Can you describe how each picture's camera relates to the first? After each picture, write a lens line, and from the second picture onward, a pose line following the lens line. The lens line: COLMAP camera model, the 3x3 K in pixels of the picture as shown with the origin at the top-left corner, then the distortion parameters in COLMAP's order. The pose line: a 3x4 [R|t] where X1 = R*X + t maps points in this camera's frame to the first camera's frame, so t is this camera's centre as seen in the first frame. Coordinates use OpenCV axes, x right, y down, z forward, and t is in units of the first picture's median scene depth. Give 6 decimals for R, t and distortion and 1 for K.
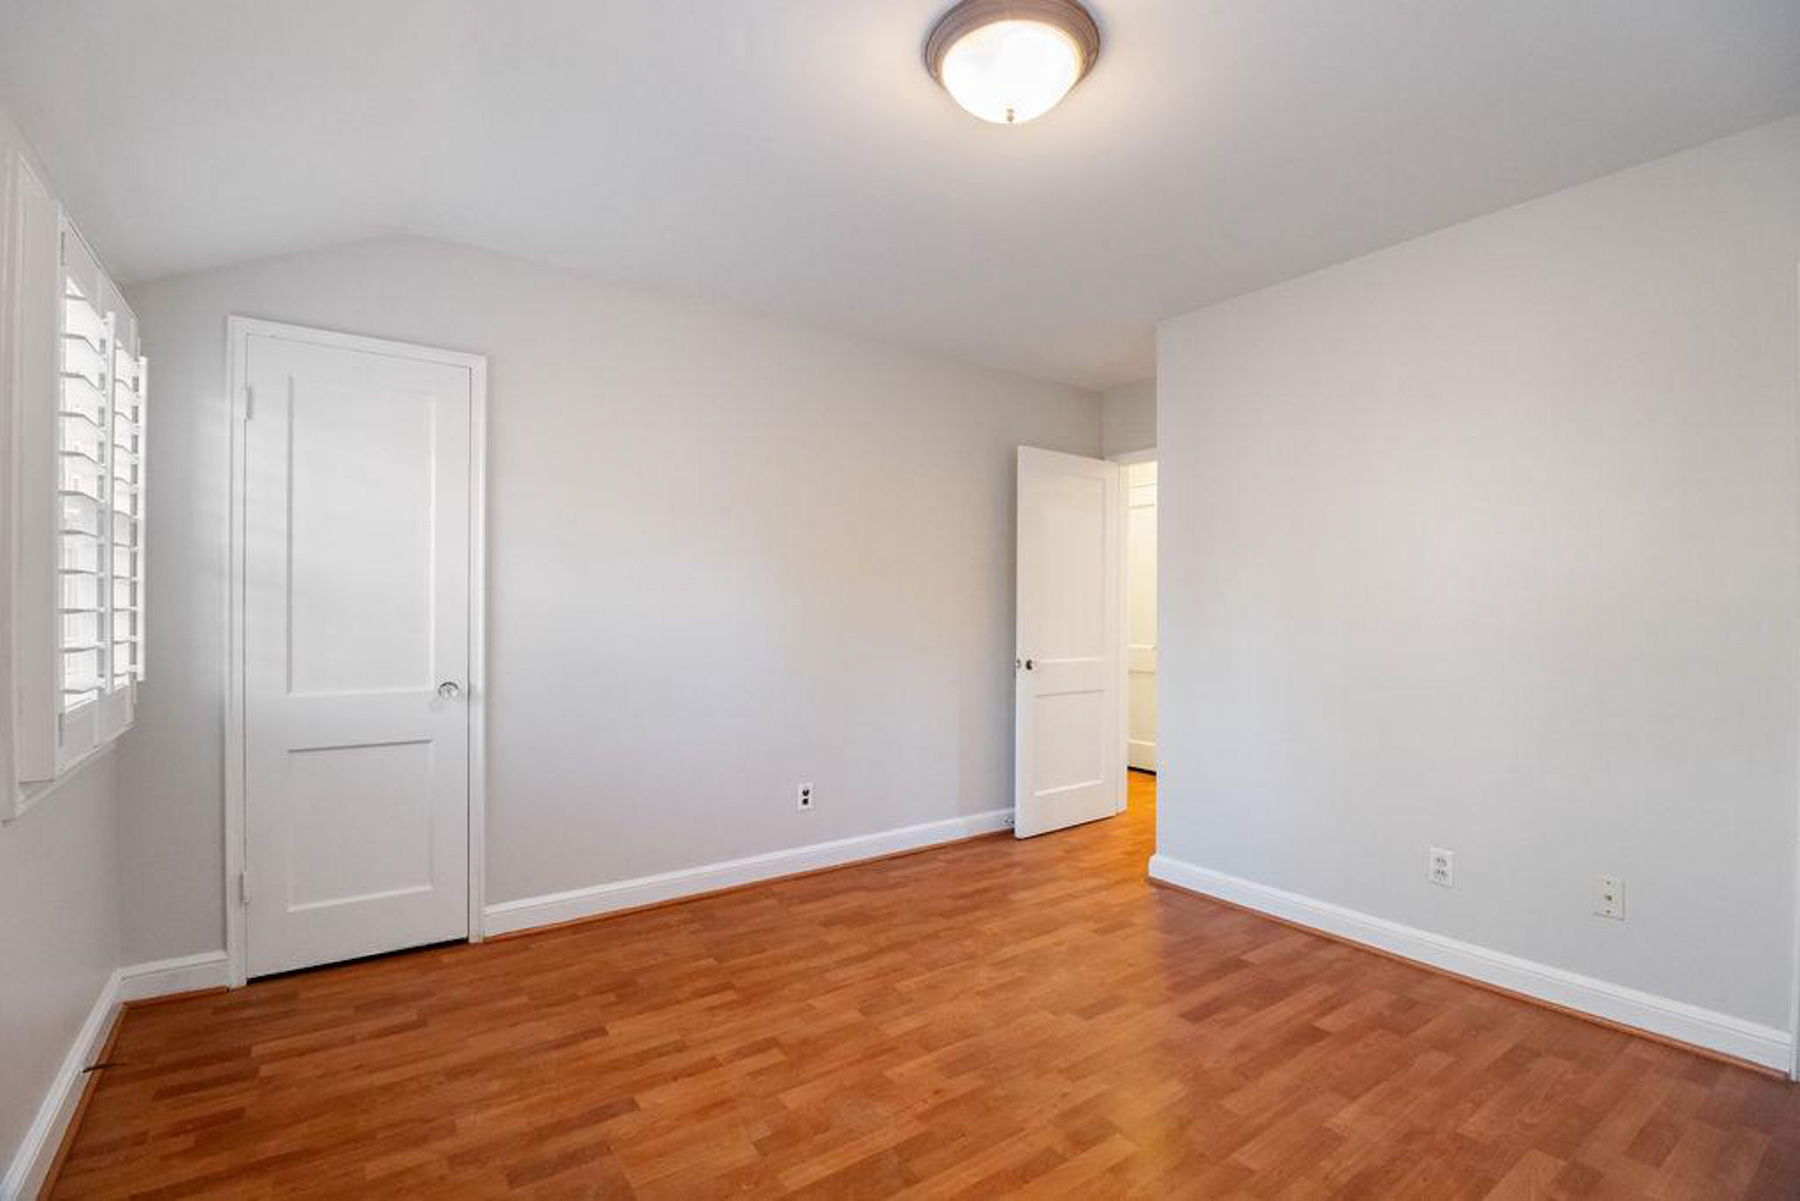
lens RADIAL K [[809.7, 0, 900.0], [0, 809.7, 600.5], [0, 0, 1]] dist [-0.002114, -0.012360]
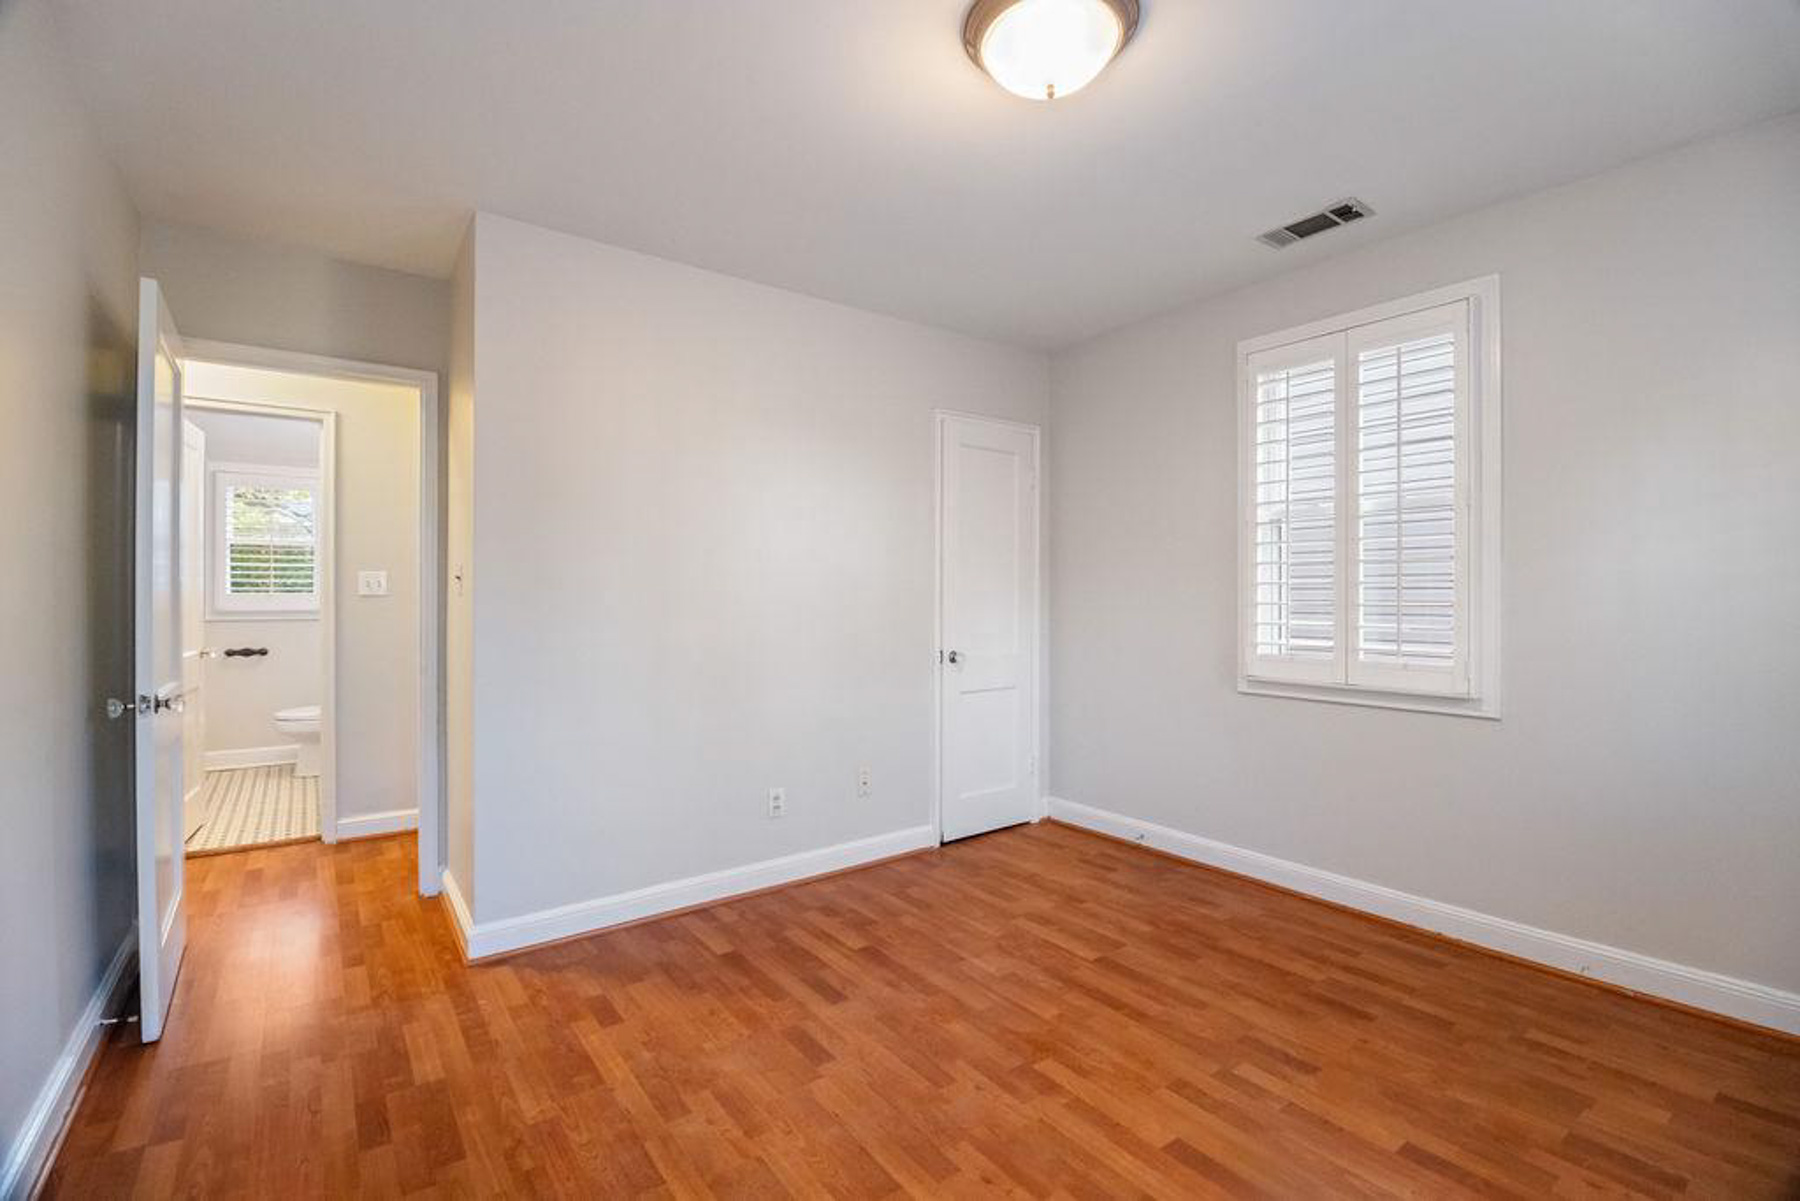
lens RADIAL K [[809.7, 0, 900.0], [0, 809.7, 600.5], [0, 0, 1]] dist [-0.002114, -0.012360]
pose [[-0.014058, -0.008980, 0.999861, -0.597099], [-0.003479, 0.999954, 0.008932, 0.005776], [-0.999895, -0.003353, -0.014088, 0.856753]]
